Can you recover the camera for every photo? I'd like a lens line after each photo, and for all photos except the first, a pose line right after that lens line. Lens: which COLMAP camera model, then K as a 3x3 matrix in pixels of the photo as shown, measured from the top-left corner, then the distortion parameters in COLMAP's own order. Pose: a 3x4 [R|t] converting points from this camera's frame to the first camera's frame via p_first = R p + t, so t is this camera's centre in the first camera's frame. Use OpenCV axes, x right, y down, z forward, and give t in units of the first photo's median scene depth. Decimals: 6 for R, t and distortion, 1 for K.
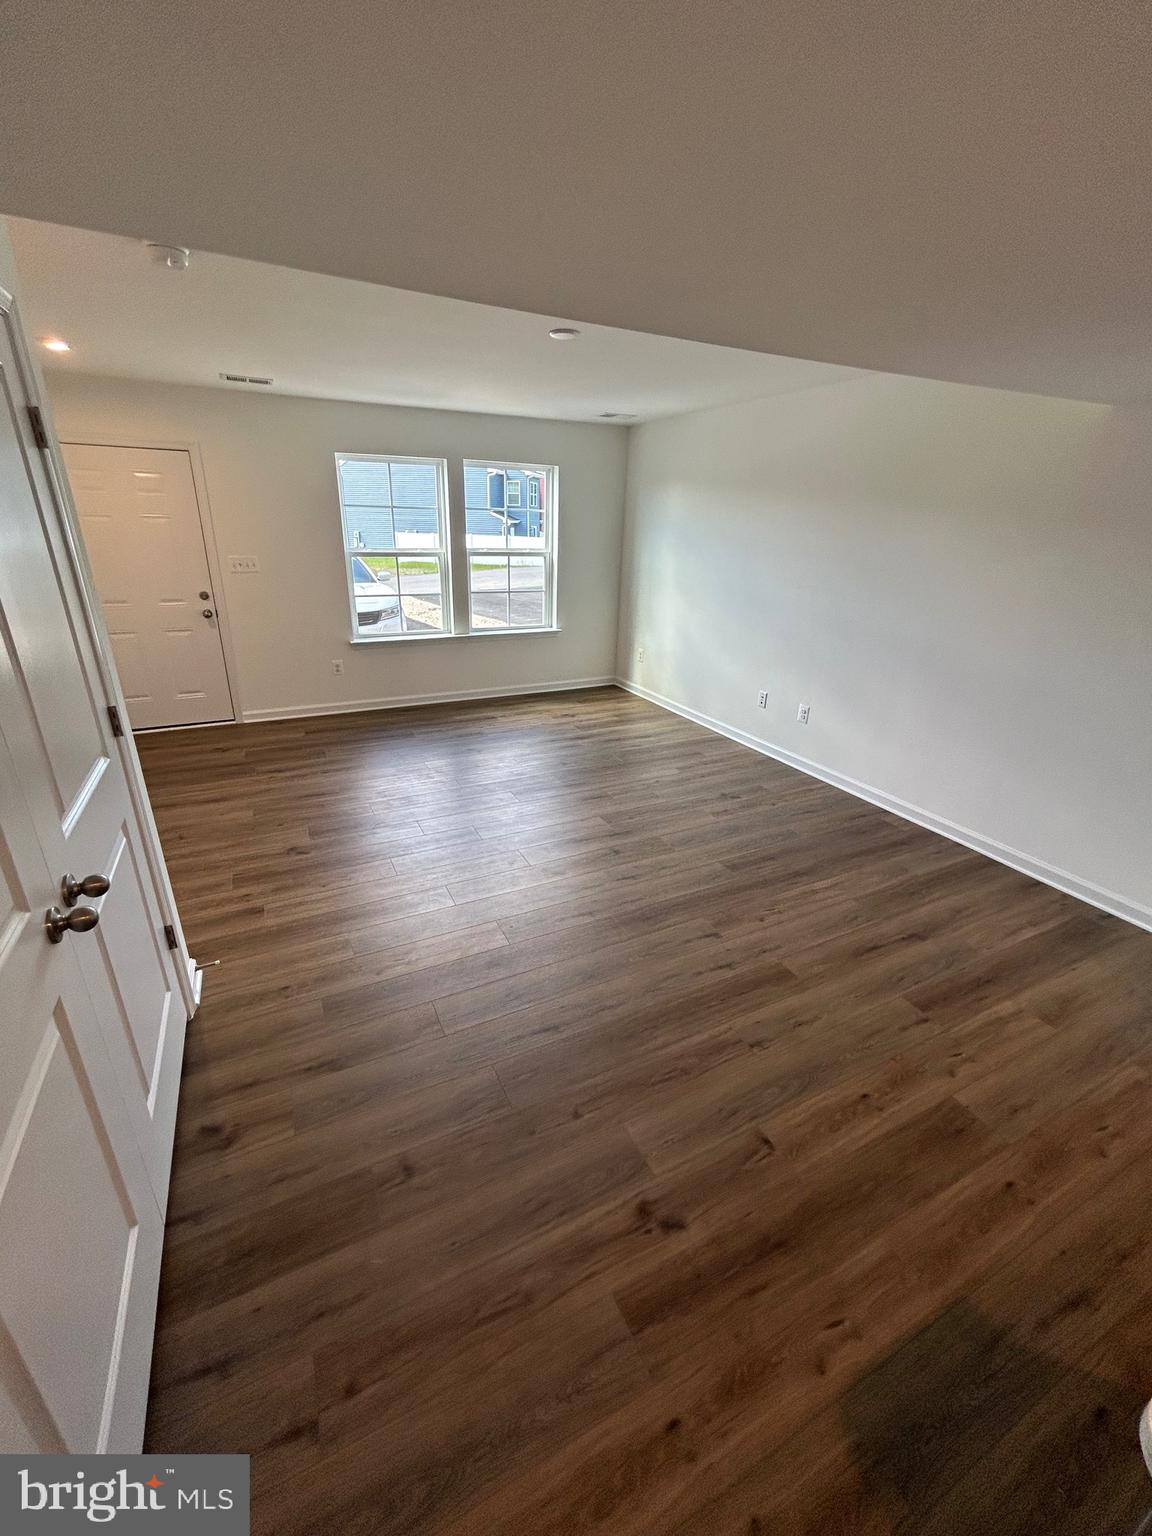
lens RADIAL K [[620.6, 0, 570.2], [0, 620.6, 755.8], [0, 0, 1]] dist [0.000000, 0.000901]
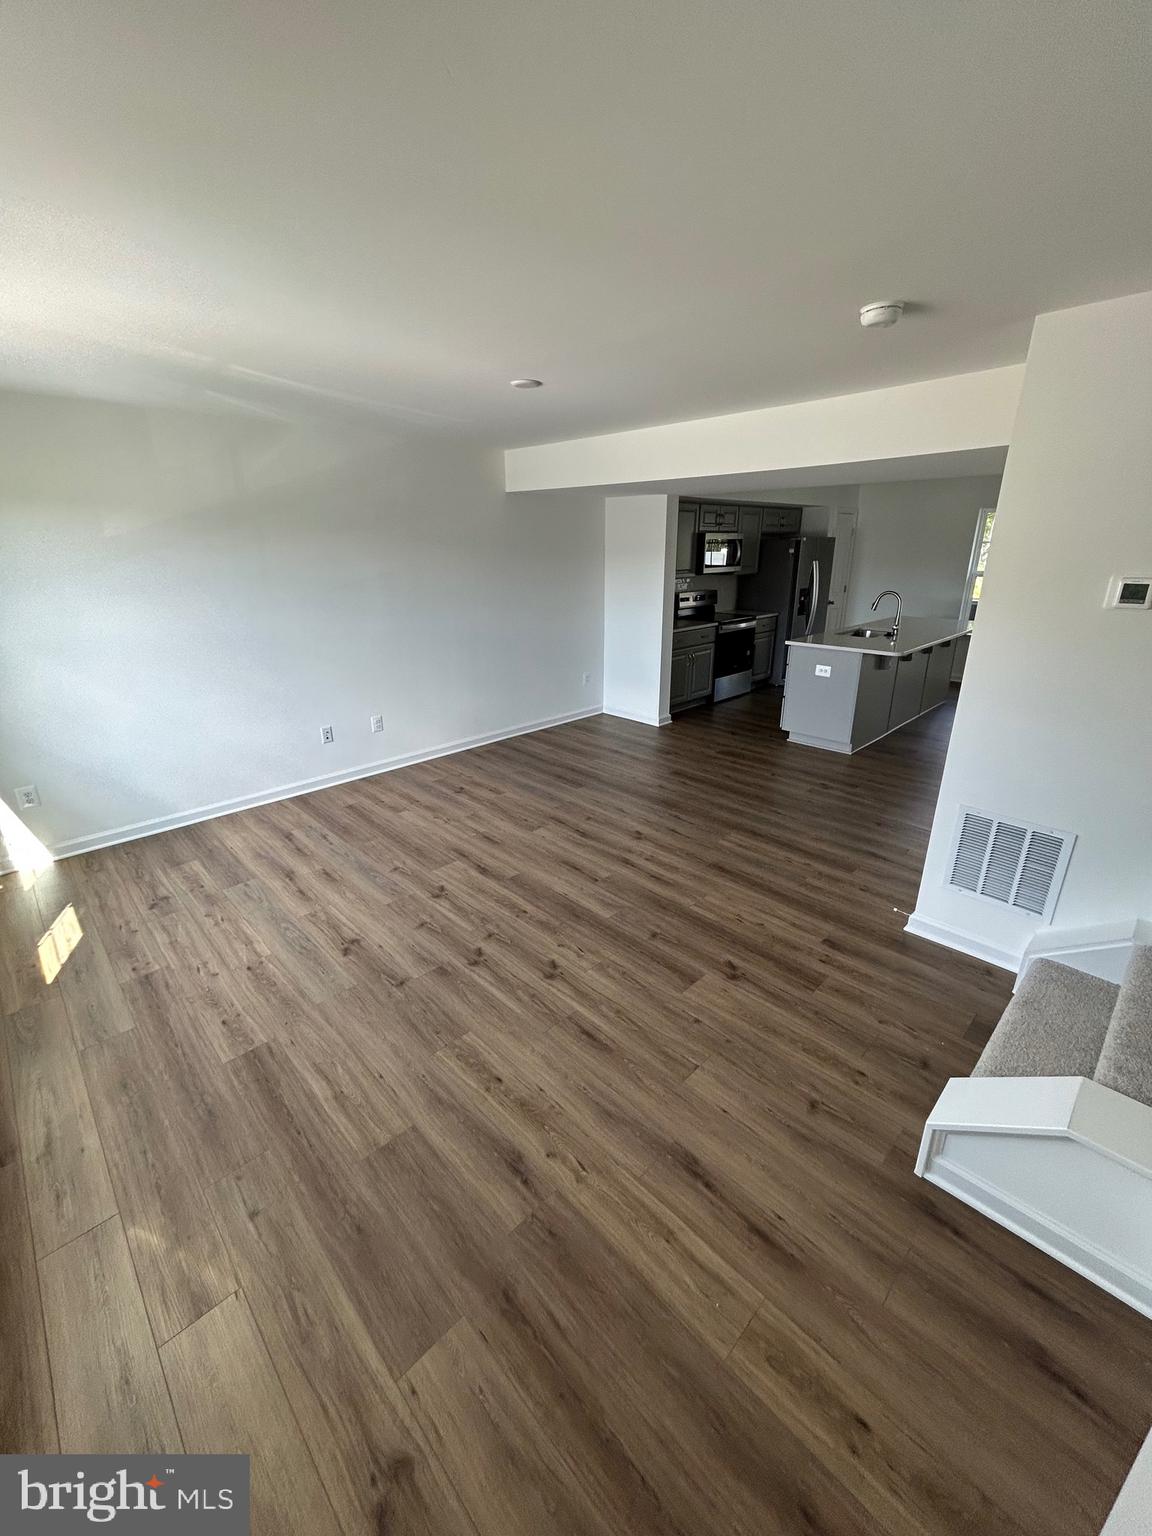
lens RADIAL K [[620.6, 0, 570.2], [0, 620.6, 755.8], [0, 0, 1]] dist [0.000000, 0.000901]
pose [[-0.302817, -0.324678, 0.896039, -1.005390], [0.343488, 0.839816, 0.420388, -0.495409], [-0.888998, 0.435079, -0.142788, 1.174243]]
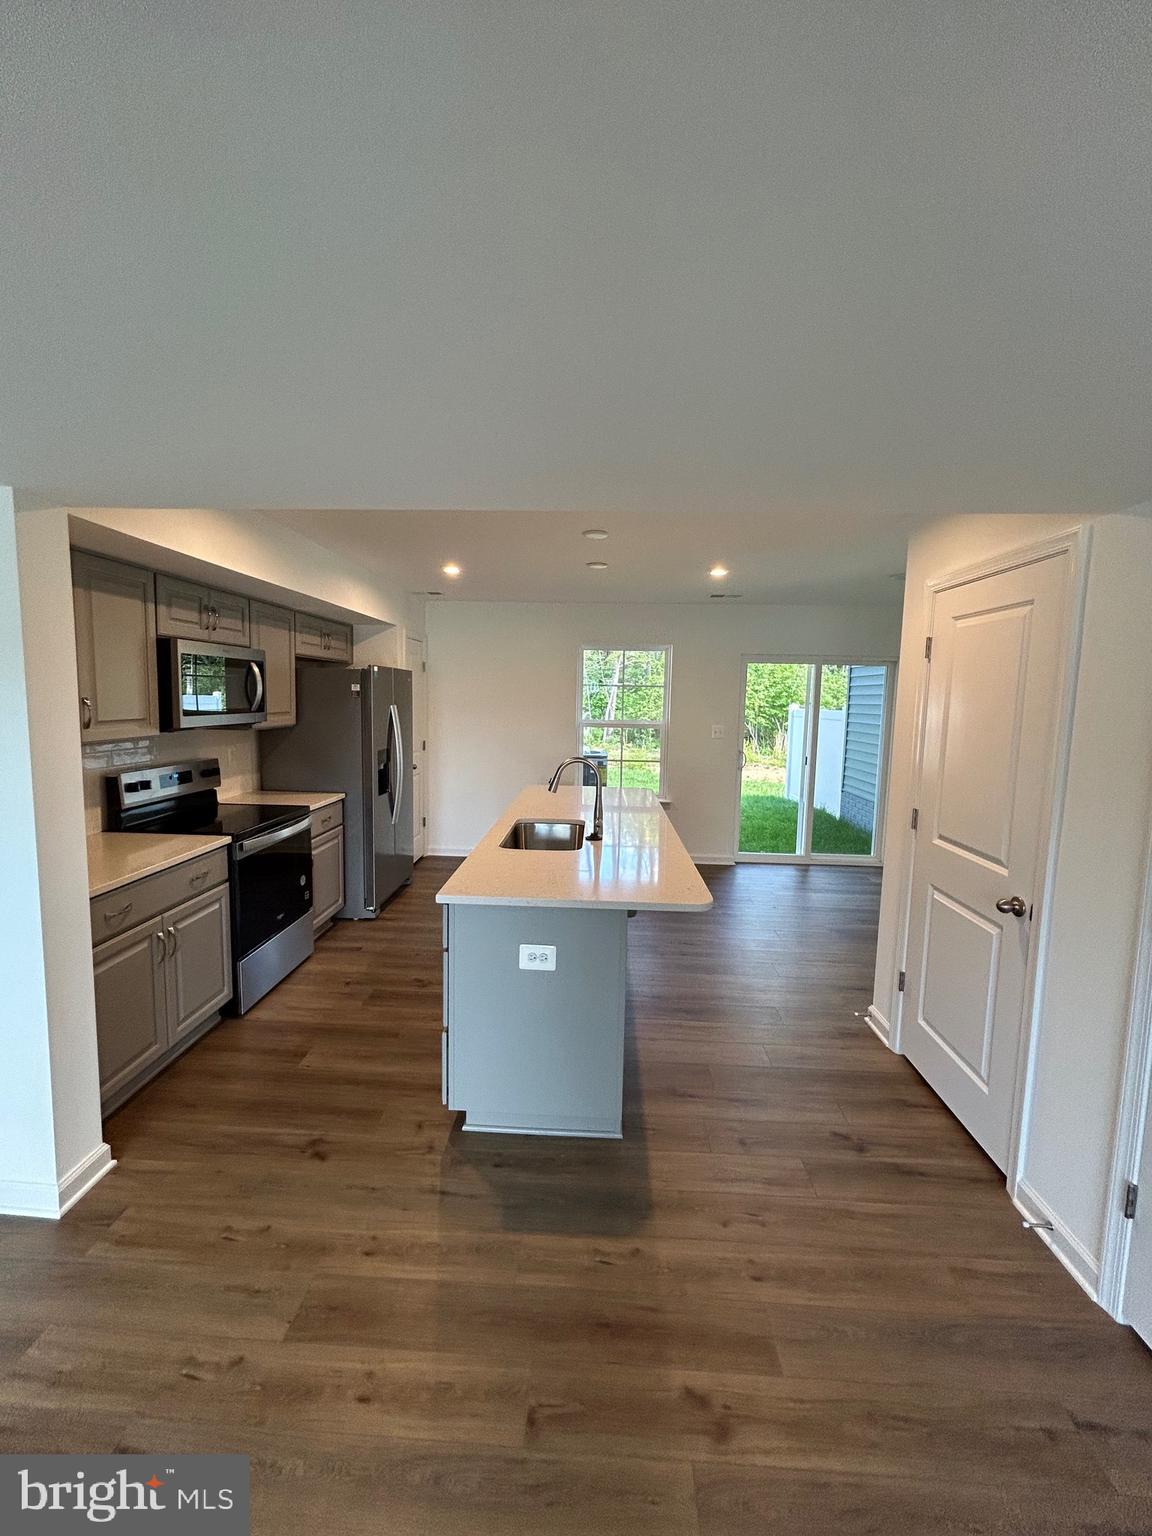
lens RADIAL K [[620.6, 0, 570.2], [0, 620.6, 755.8], [0, 0, 1]] dist [0.000000, 0.000901]
pose [[-0.872320, -0.085343, 0.481430, -0.015250], [0.138462, 0.901221, 0.410644, -0.238272], [-0.468921, 0.424873, -0.774336, 0.667170]]
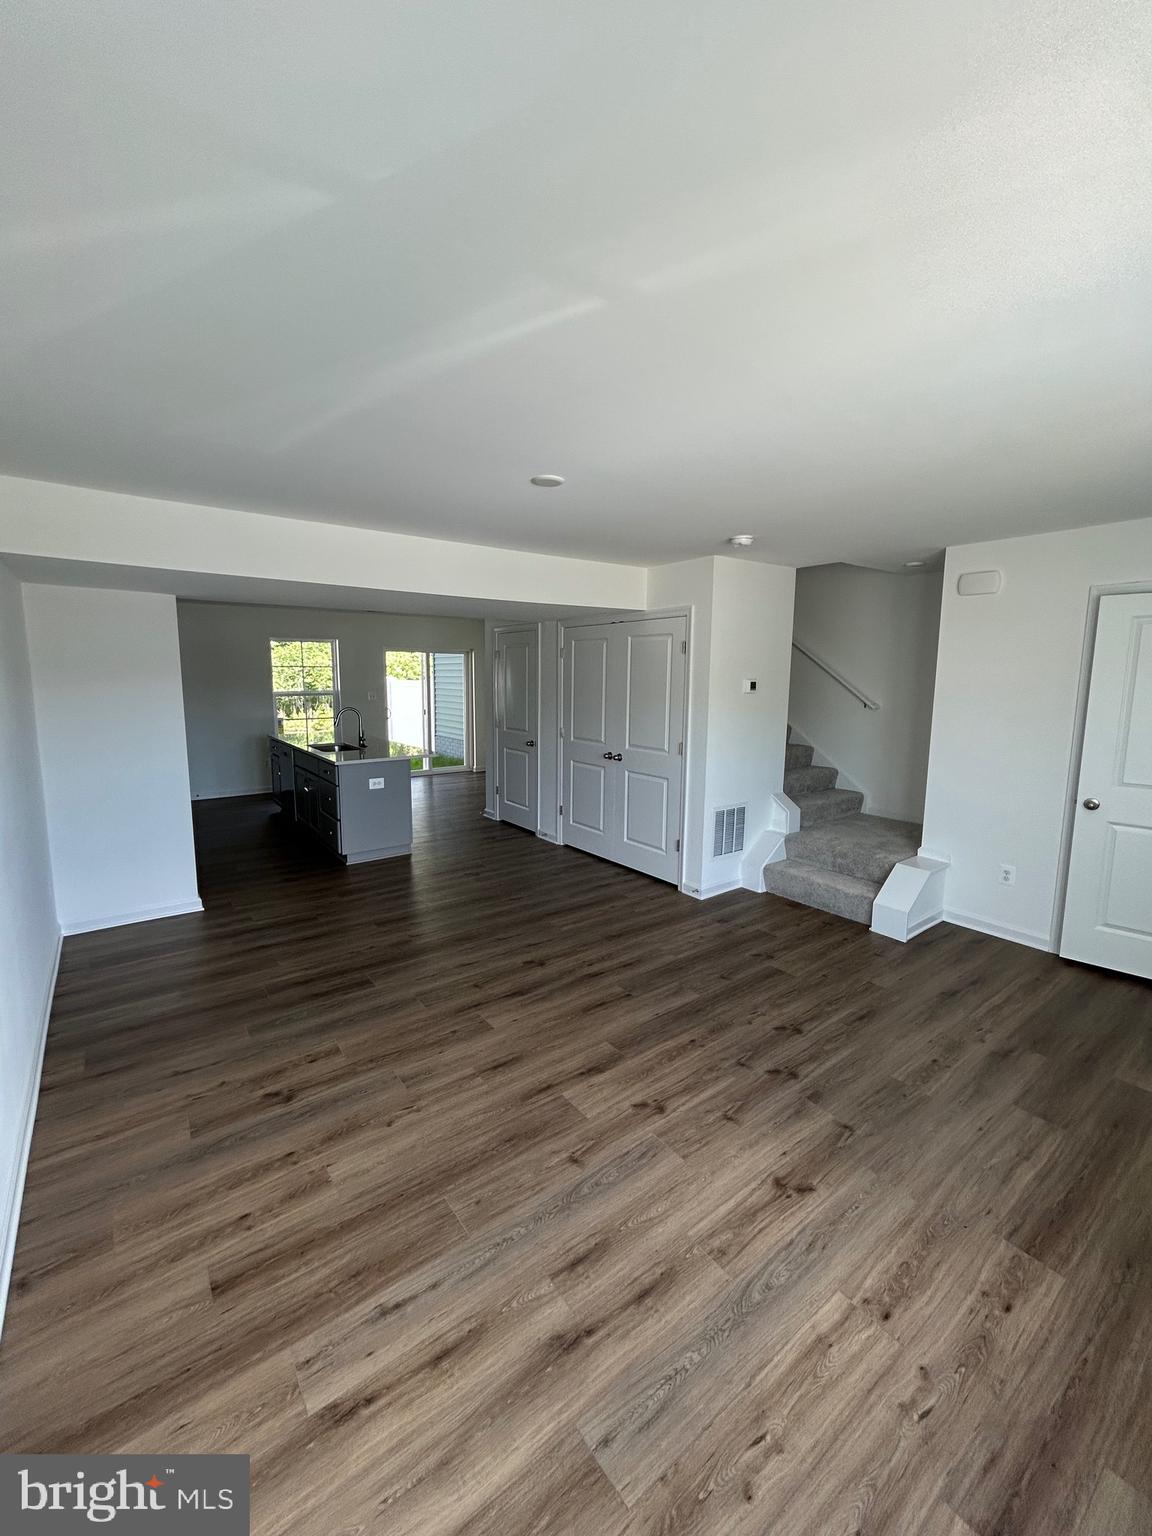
lens RADIAL K [[620.6, 0, 570.2], [0, 620.6, 755.8], [0, 0, 1]] dist [0.000000, 0.000901]
pose [[-0.983777, -0.001570, -0.179389, 0.107544], [-0.087181, 0.878125, 0.470421, -0.660929], [0.156788, 0.478429, -0.864016, 1.732866]]
